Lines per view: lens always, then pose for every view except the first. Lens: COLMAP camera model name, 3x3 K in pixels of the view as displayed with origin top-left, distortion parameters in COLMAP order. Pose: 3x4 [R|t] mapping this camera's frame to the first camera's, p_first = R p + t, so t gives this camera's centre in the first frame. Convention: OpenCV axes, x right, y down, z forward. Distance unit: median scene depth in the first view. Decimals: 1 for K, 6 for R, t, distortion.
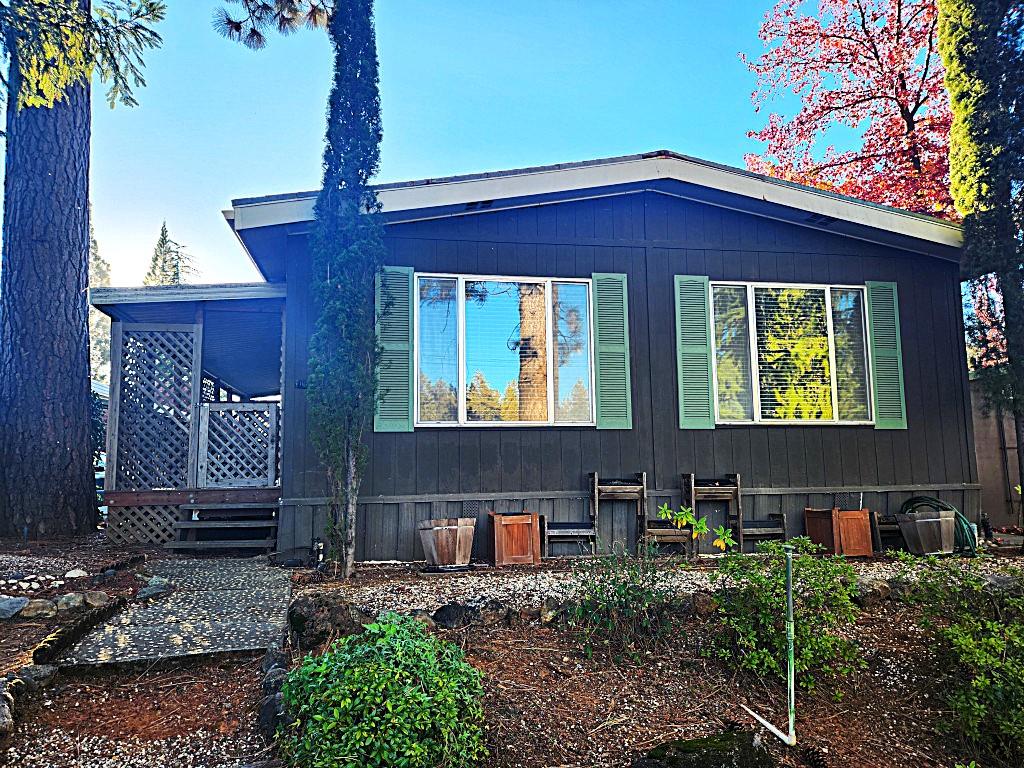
lens RADIAL K [[697.6, 0, 480.1], [0, 697.6, 384.0], [0, 0, 1]] dist [0.088941, -0.083004]
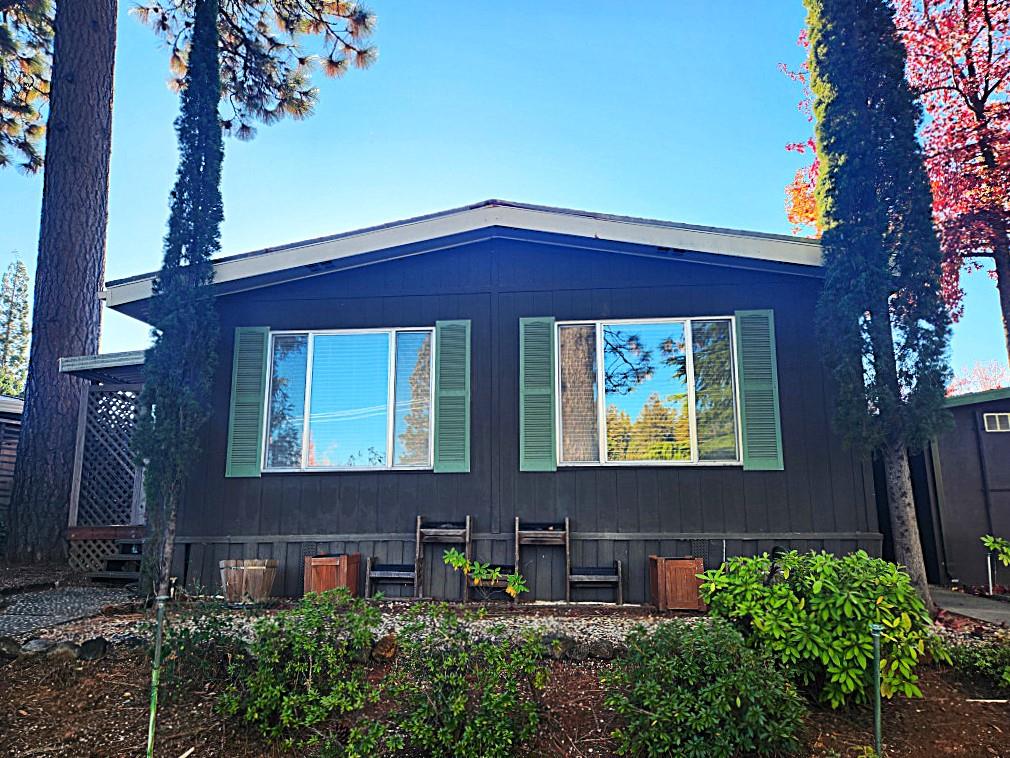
lens RADIAL K [[688.1, 0, 473.5], [0, 688.1, 379.0], [0, 0, 1]] dist [0.088941, -0.083004]
pose [[0.962332, -0.040996, -0.268770, 0.483744], [0.026605, 0.998021, -0.056970, -0.012683], [0.270573, 0.047673, 0.961518, 0.035444]]
